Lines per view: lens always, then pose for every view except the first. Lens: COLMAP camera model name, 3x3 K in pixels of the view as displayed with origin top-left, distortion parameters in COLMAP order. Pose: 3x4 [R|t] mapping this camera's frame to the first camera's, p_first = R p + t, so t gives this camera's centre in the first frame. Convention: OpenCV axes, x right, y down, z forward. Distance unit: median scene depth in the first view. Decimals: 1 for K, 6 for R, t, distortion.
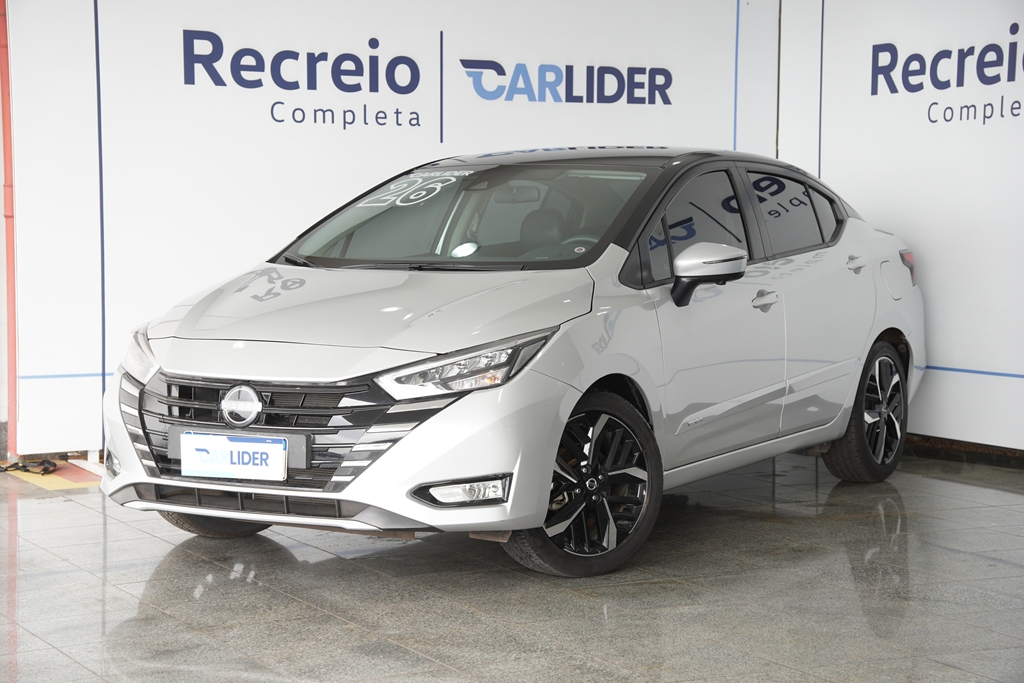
lens RADIAL K [[1988.6, 0, 512.0], [0, 1988.6, 341.5], [0, 0, 1]] dist [0.386251, 0.454213]
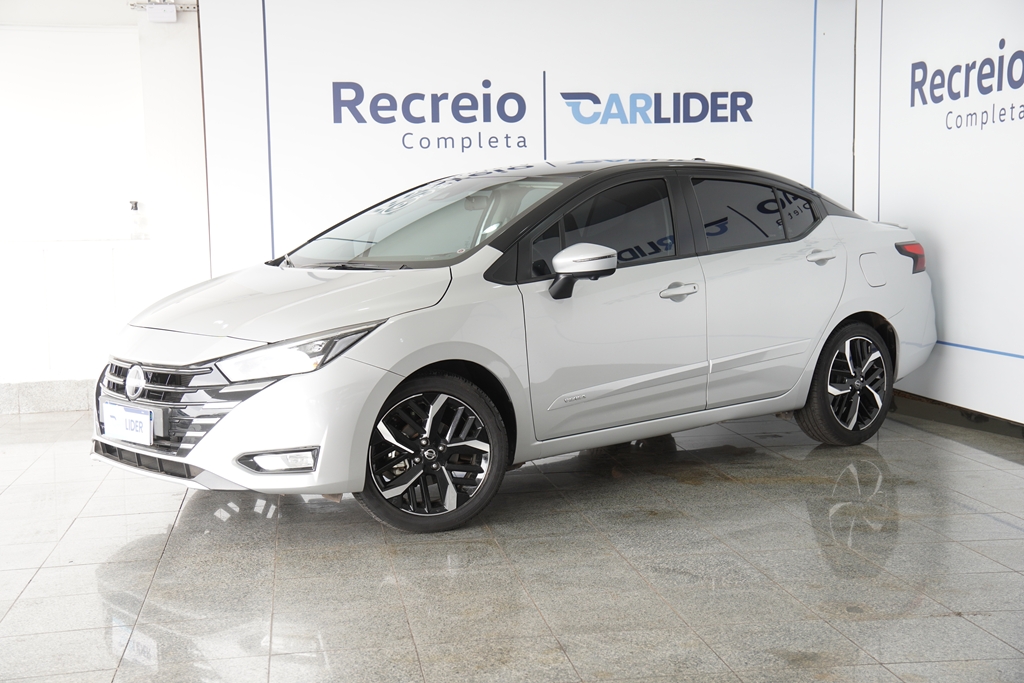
lens RADIAL K [[1368.8, 0, 512.0], [0, 1368.8, 341.5], [0, 0, 1]] dist [0.139959, 0.038853]
pose [[0.944183, 0.012481, -0.329184, 0.258438], [-0.001830, 0.999465, 0.032646, -0.015087], [0.329415, -0.030221, 0.943701, 0.196081]]
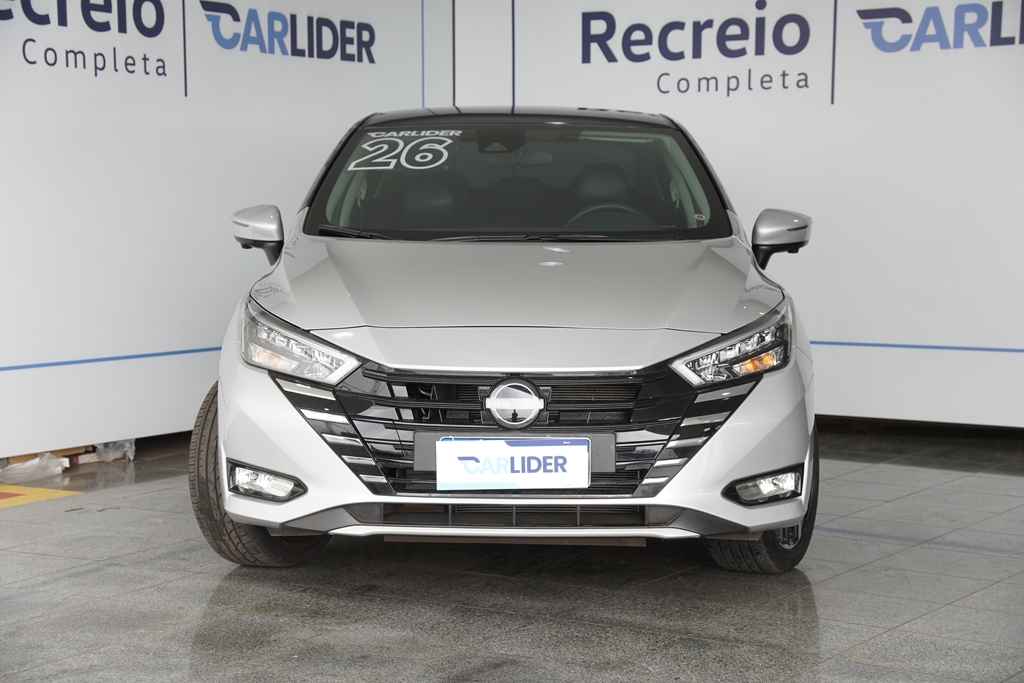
lens RADIAL K [[2010.2, 0, 514.5], [0, 2010.2, 323.2], [0, 0, 1]] dist [0.488260, 0.249423]
pose [[0.865433, -0.032408, 0.499975, -0.400568], [0.030690, 0.999461, 0.011661, -0.008593], [-0.500083, 0.005252, 0.865961, 0.184655]]
